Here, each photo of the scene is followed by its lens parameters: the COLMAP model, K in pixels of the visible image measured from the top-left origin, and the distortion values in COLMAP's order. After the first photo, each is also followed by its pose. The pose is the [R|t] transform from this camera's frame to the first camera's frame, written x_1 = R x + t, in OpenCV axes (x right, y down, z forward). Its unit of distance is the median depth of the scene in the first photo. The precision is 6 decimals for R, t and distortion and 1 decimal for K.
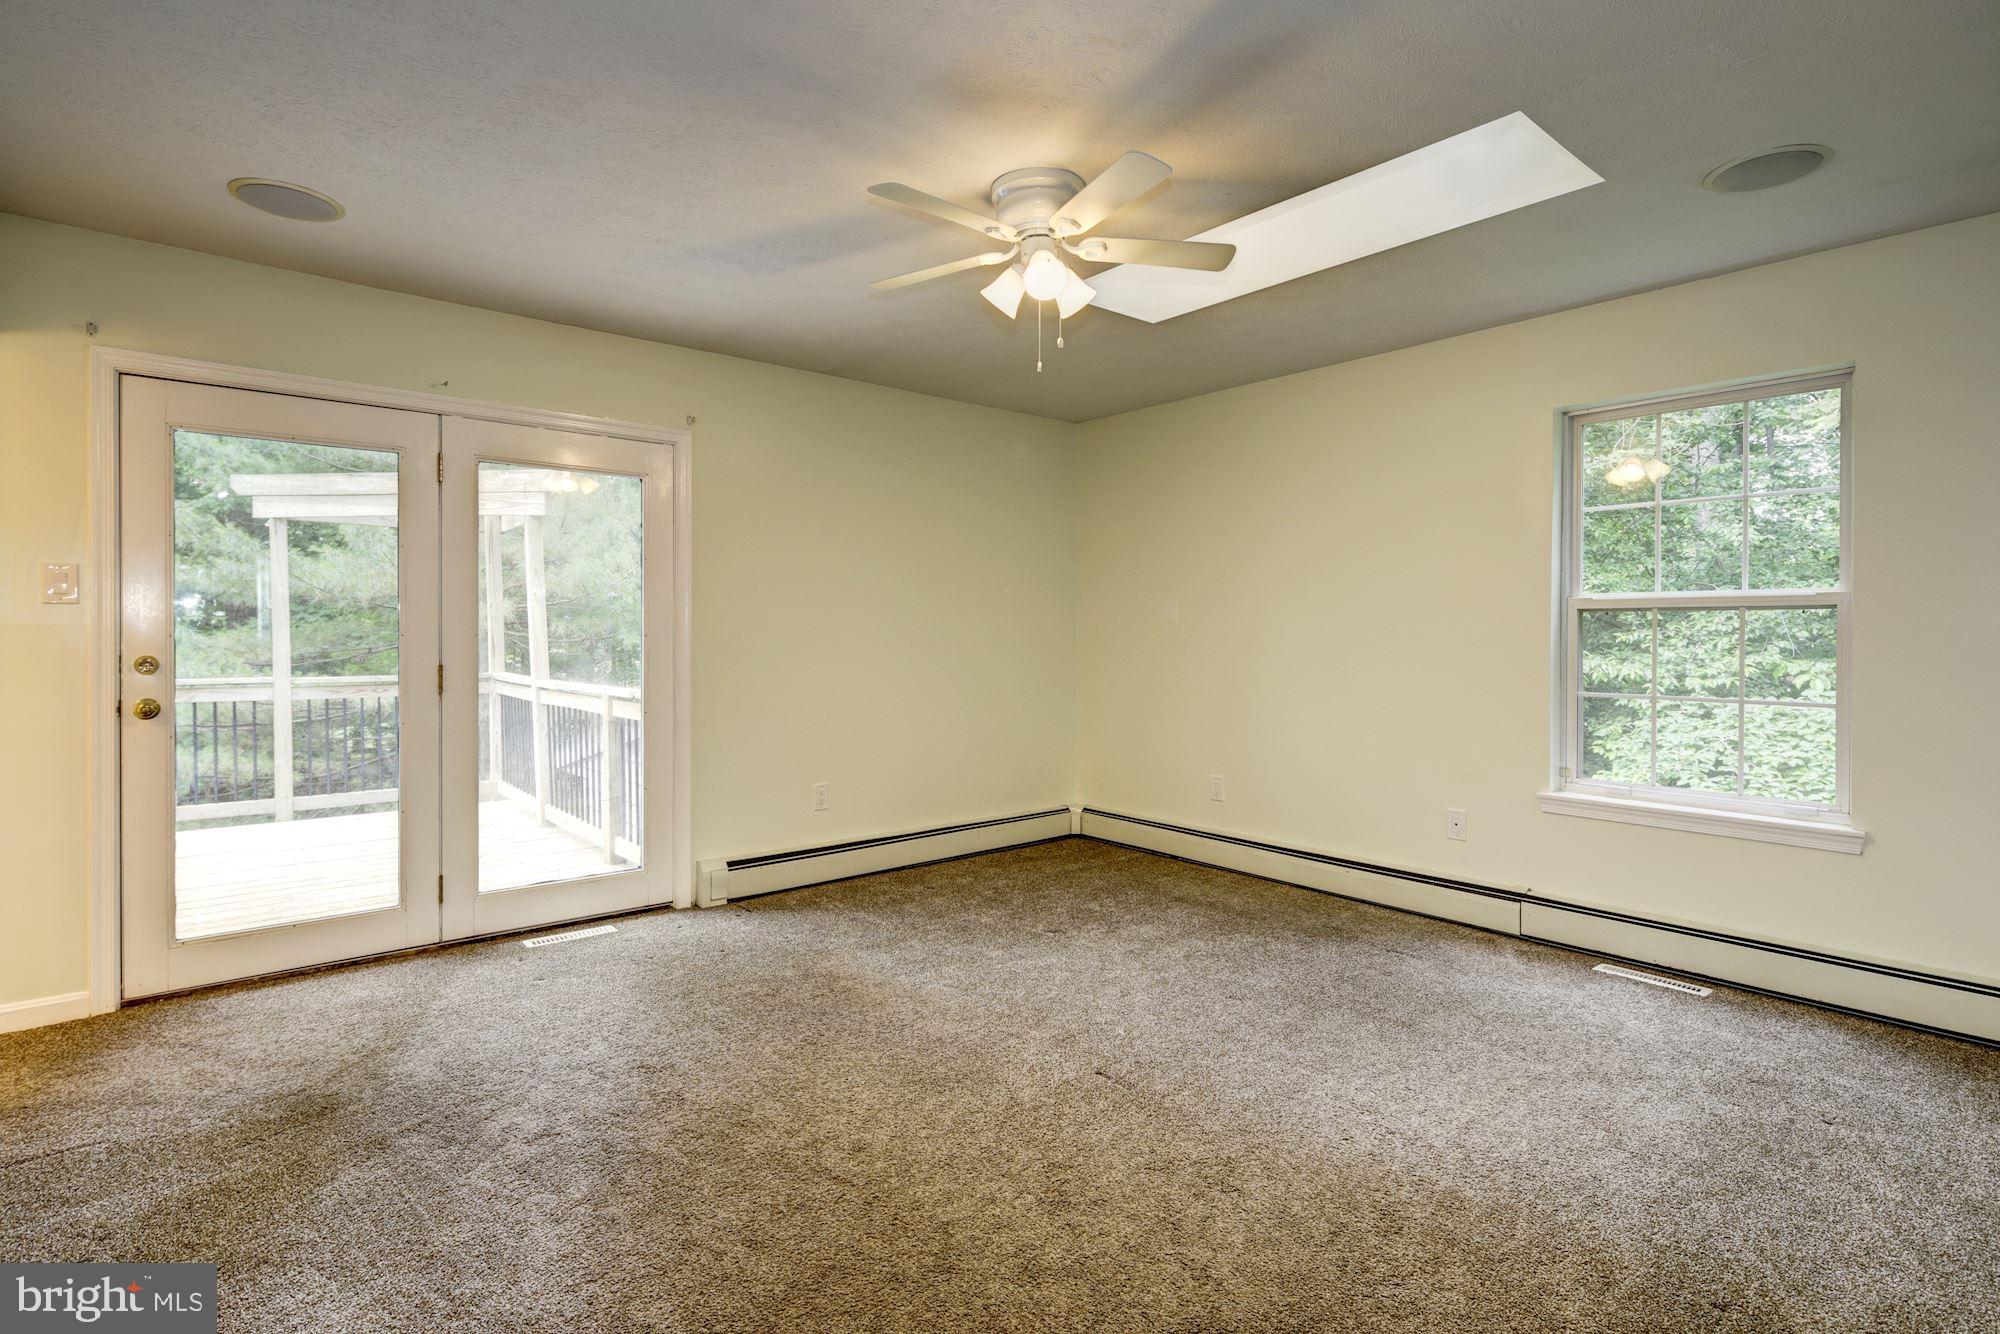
lens RADIAL K [[979.4, 0, 994.2], [0, 979.4, 651.2], [0, 0, 1]] dist [-0.000282, -0.000692]
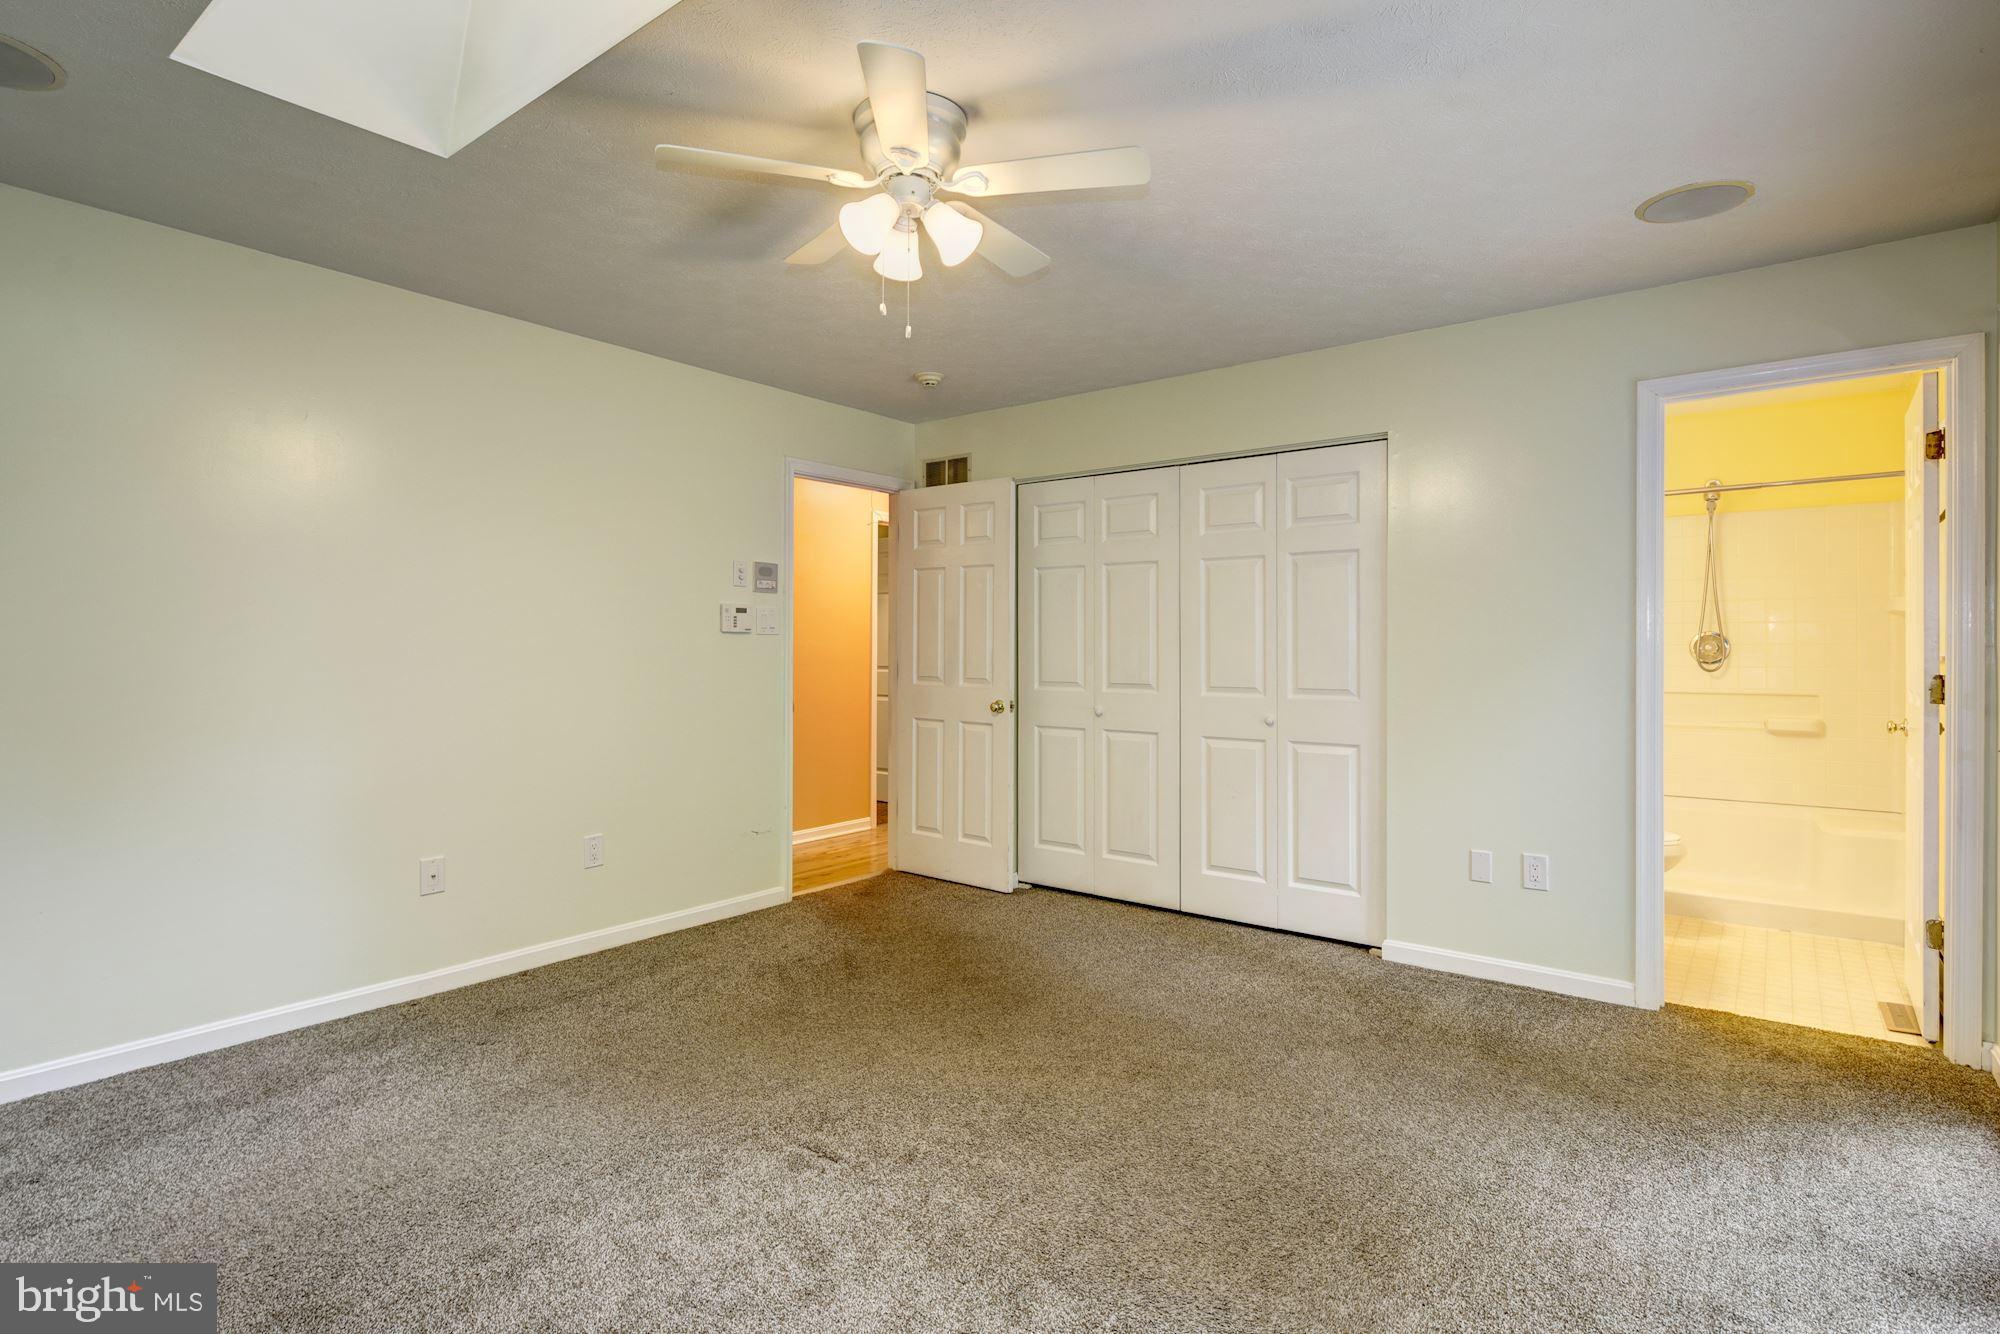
lens RADIAL K [[979.4, 0, 994.2], [0, 979.4, 651.2], [0, 0, 1]] dist [-0.000282, -0.000692]
pose [[-0.977629, -0.004994, -0.210276, 0.109216], [-0.009657, 0.999730, 0.021155, -0.027512], [0.210114, 0.022713, -0.977413, 1.363760]]
